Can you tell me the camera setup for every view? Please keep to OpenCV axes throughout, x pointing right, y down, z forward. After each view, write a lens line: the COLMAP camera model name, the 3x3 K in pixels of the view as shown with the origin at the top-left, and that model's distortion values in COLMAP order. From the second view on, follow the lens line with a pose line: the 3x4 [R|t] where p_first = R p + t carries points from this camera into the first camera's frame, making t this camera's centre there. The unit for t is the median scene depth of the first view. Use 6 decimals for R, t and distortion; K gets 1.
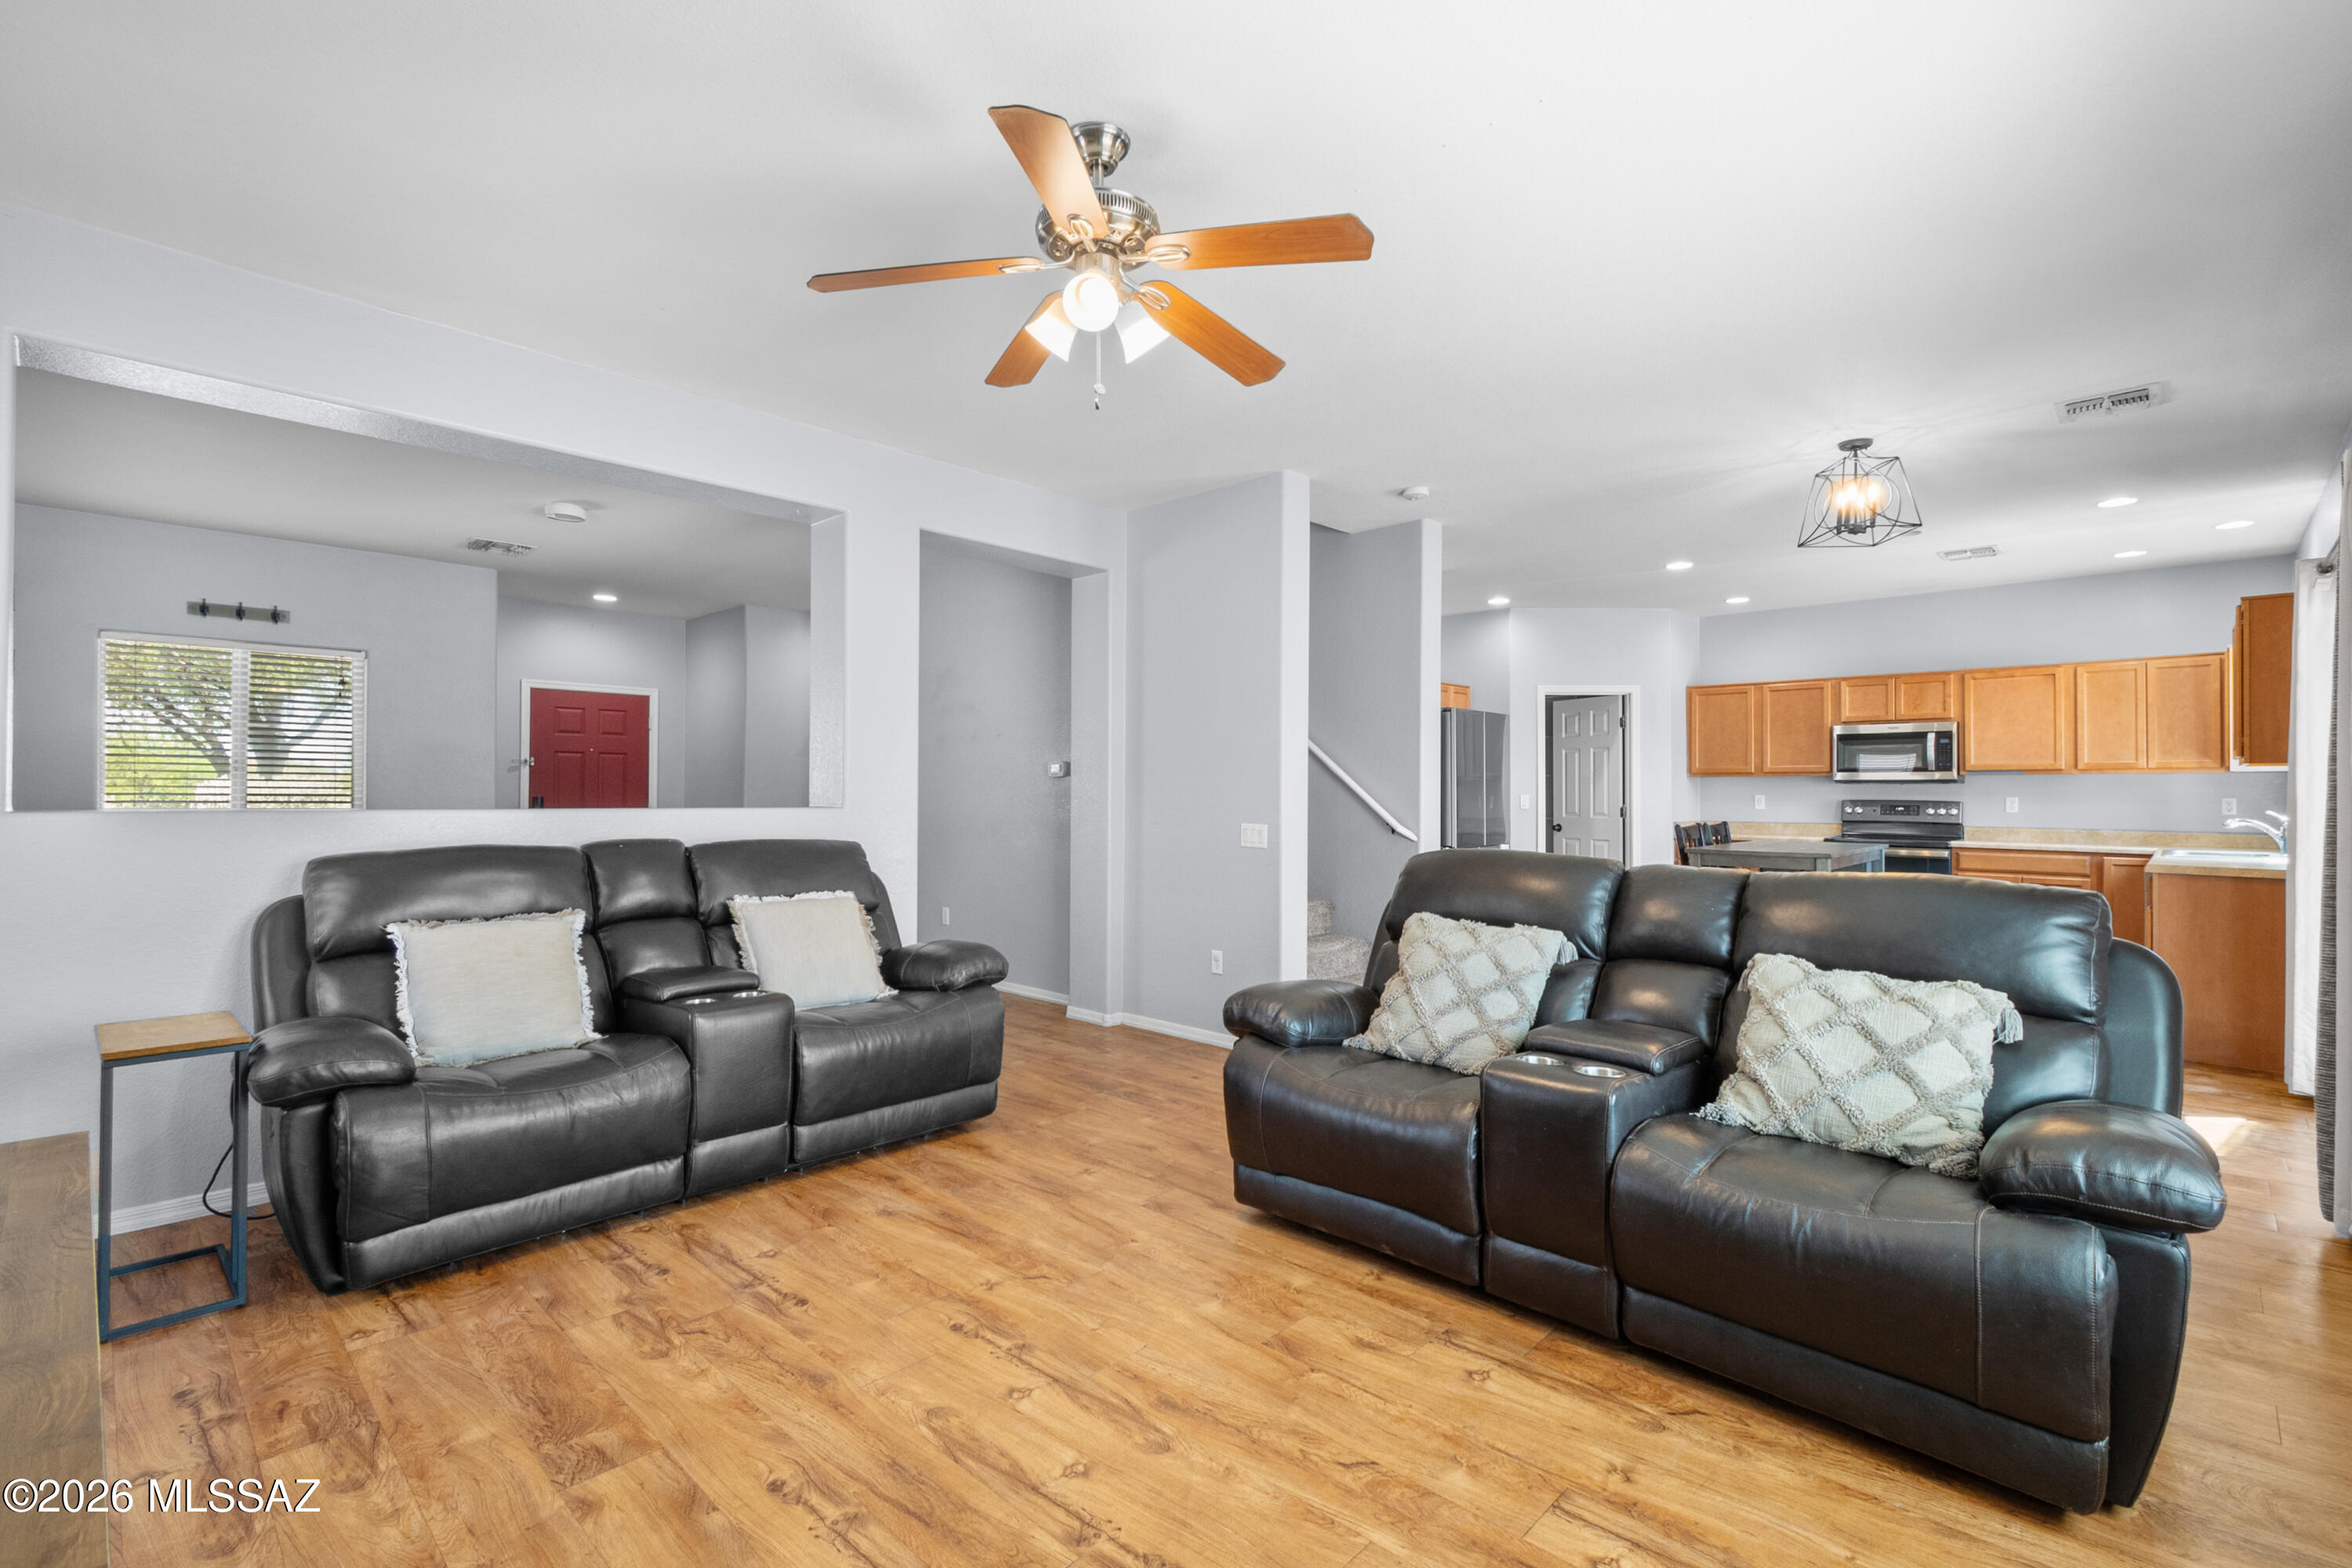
lens RADIAL K [[1054.8, 0, 1172.2], [0, 1054.8, 783.1], [0, 0, 1]] dist [0.007432, -0.004379]
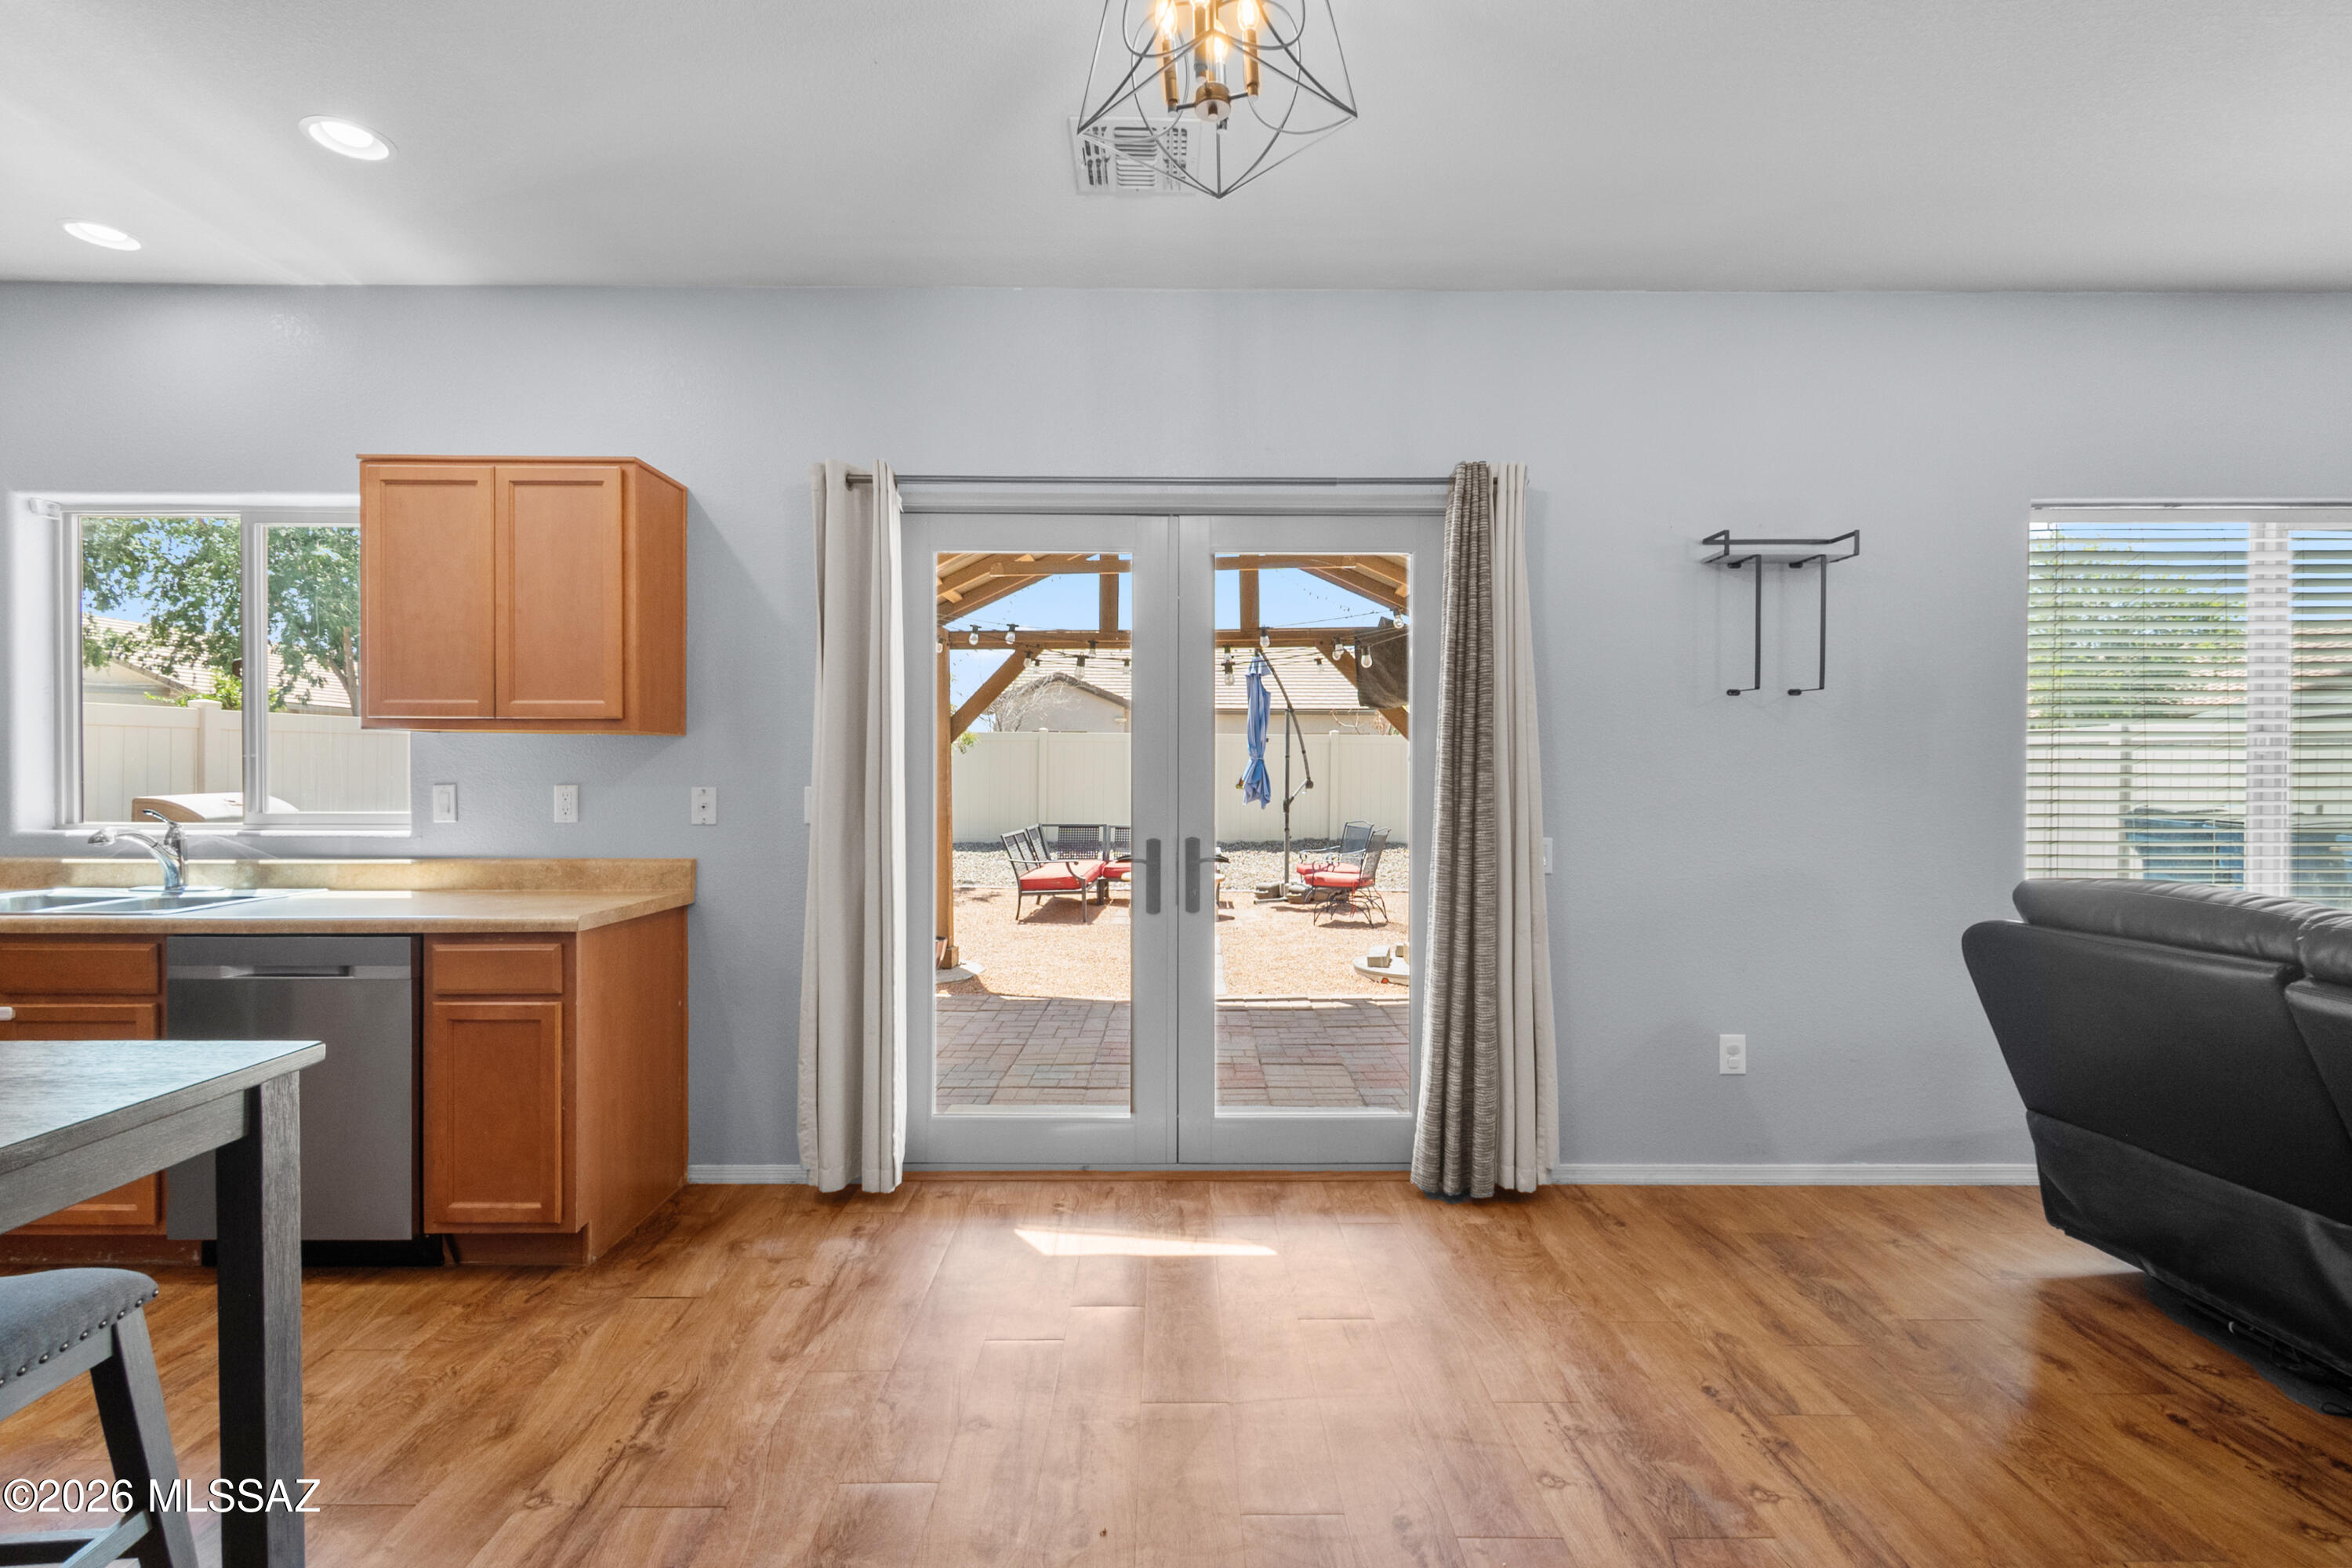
lens RADIAL K [[1054.8, 0, 1180.3], [0, 1054.8, 785.2], [0, 0, 1]] dist [0.007432, -0.004379]
pose [[-0.700806, -0.013135, 0.713231, 0.282317], [-0.012346, 0.999904, 0.006283, 0.004057], [-0.713245, -0.004403, -0.700901, 0.947724]]
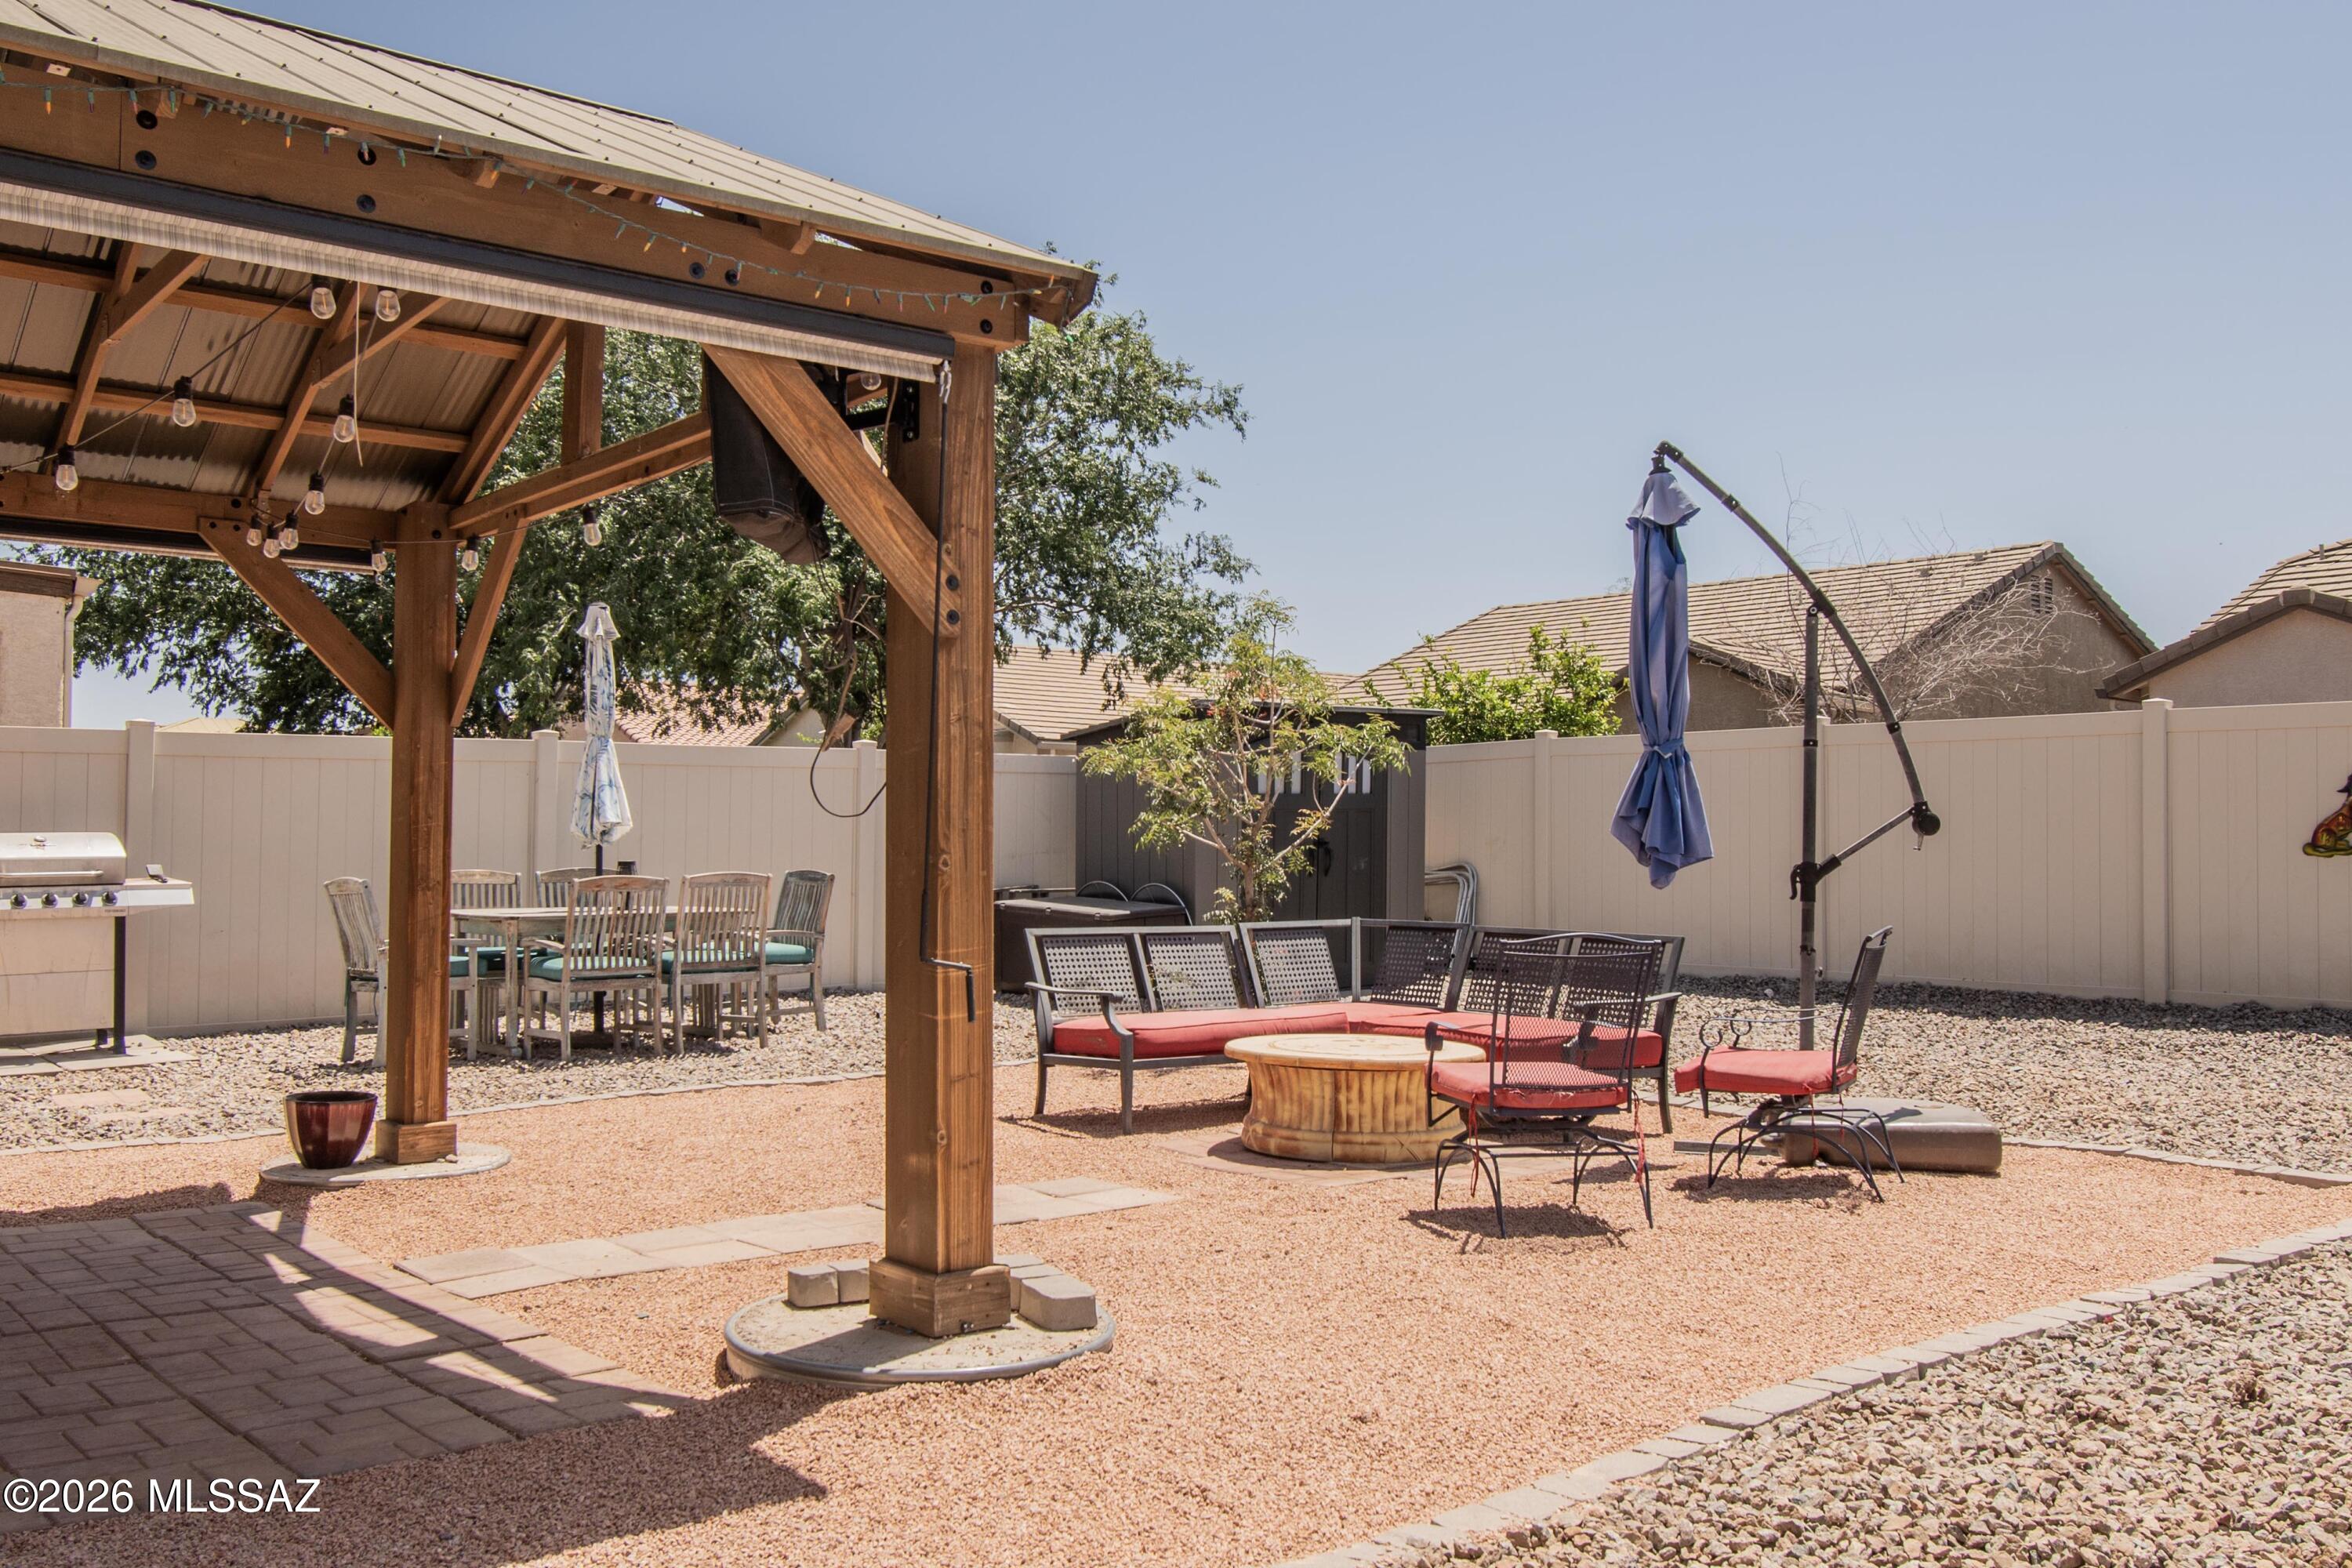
lens RADIAL K [[2000.5, 0, 1185.3], [0, 2000.5, 787.2], [0, 0, 1]] dist [0.000305, -0.008514]
pose [[0.096892, 0.029644, 0.994853, 0.202547], [-0.010576, 0.999531, -0.028754, 0.032153], [-0.995239, -0.007735, 0.097160, -0.263039]]
